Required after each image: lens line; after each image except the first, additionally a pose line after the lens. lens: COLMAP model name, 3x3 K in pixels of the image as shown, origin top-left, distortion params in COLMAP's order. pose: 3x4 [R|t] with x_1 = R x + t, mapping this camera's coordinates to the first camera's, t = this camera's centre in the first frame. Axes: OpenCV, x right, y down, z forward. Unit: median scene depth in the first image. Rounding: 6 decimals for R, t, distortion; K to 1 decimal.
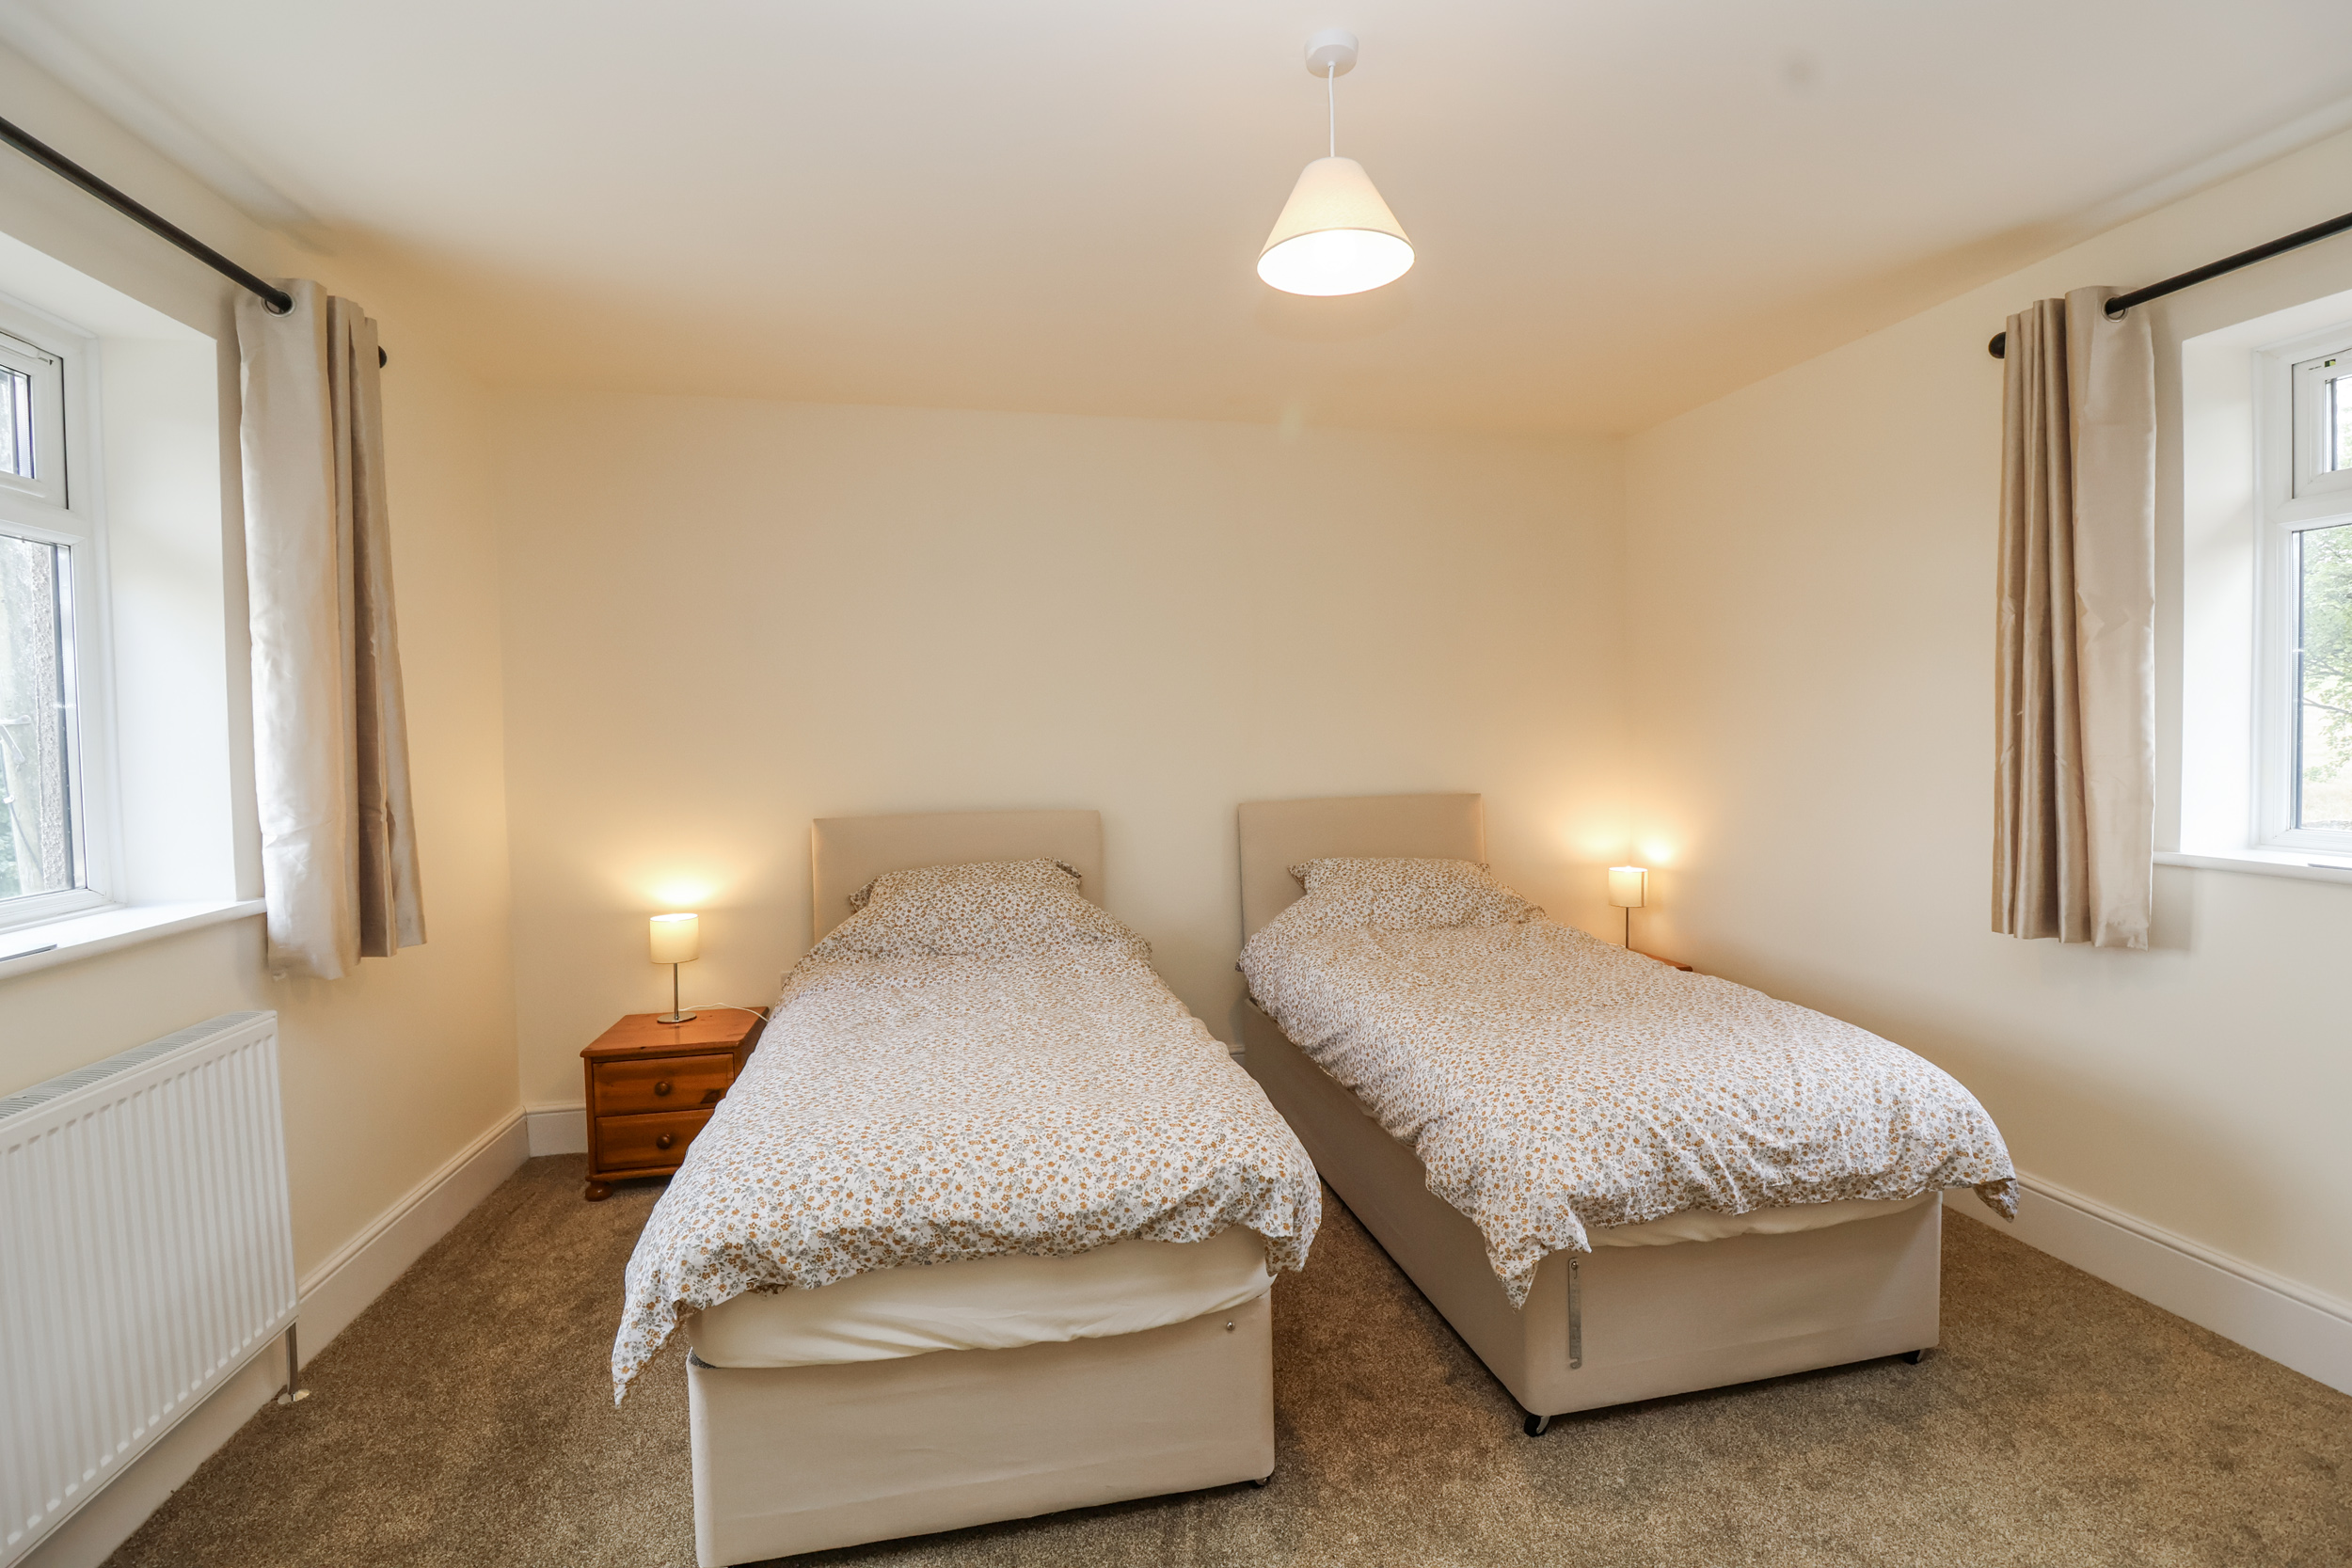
lens RADIAL K [[1085.3, 0, 1169.4], [0, 1085.3, 776.5], [0, 0, 1]] dist [-0.009086, -0.007300]
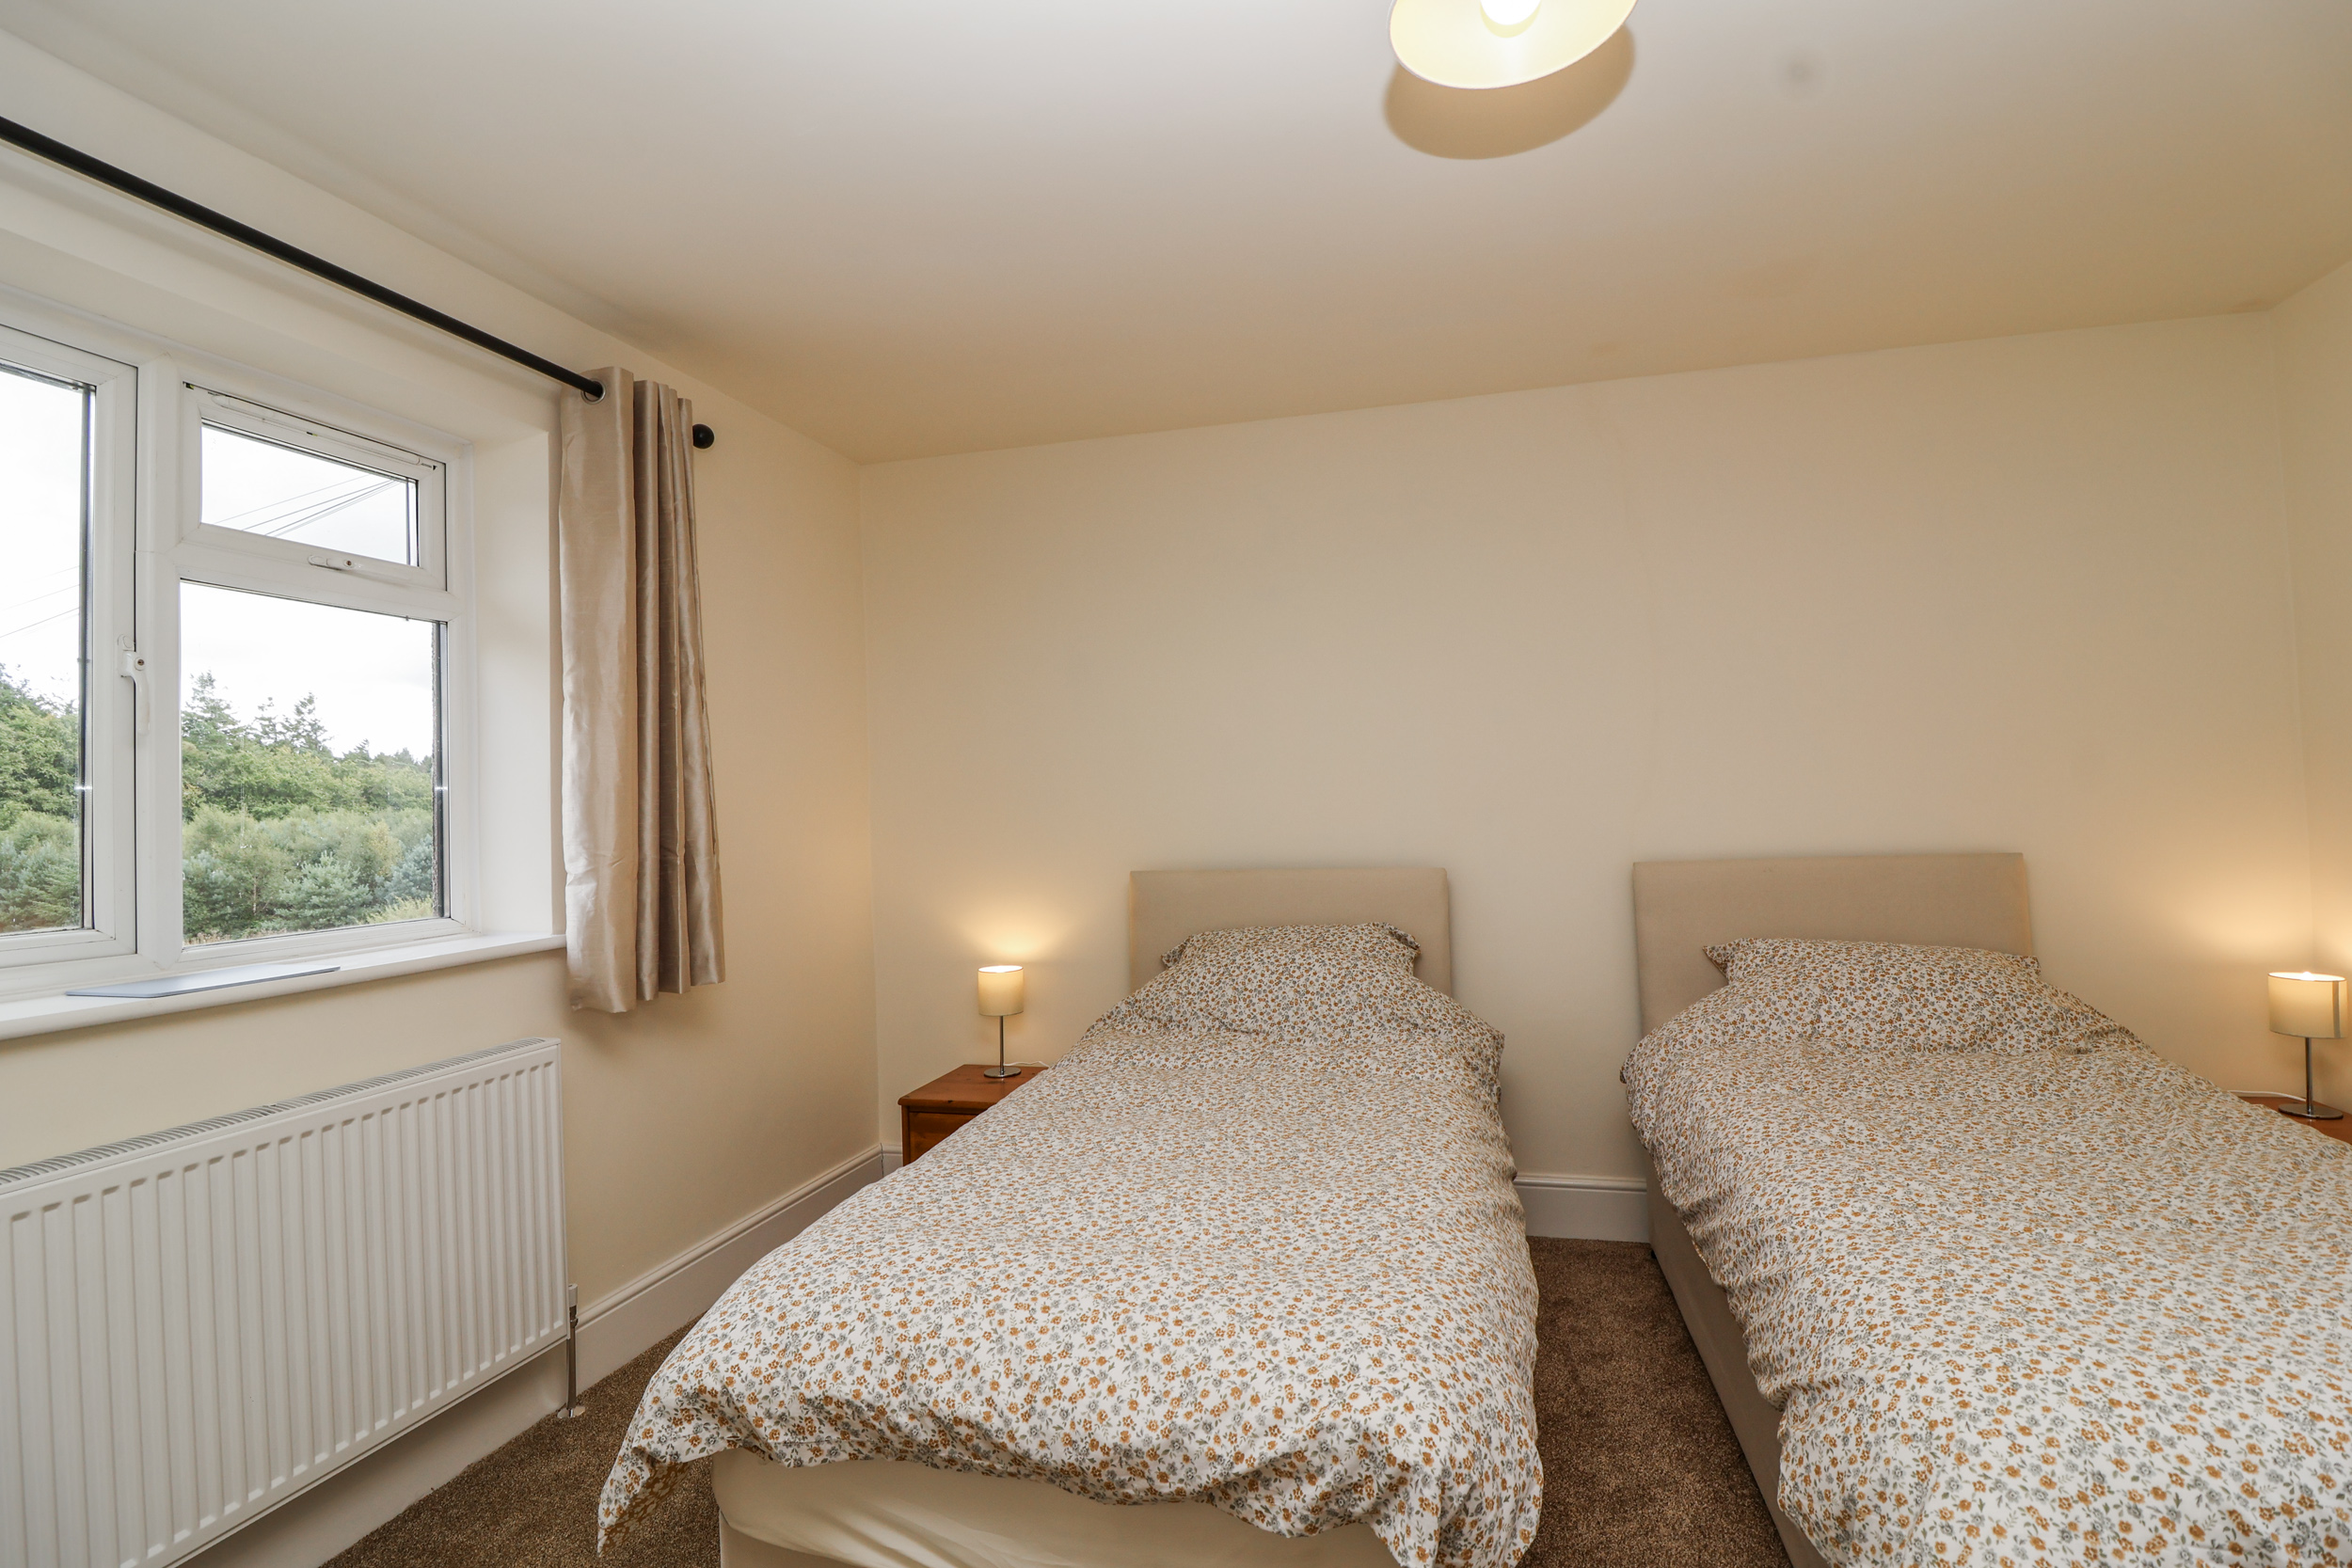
lens RADIAL K [[1085.3, 0, 1179.4], [0, 1085.3, 771.1], [0, 0, 1]] dist [-0.009086, -0.007300]
pose [[0.899118, -0.021126, -0.437196, 0.221740], [-0.004358, 0.998353, -0.057205, 0.012051], [0.437685, 0.053339, 0.897545, 0.323094]]
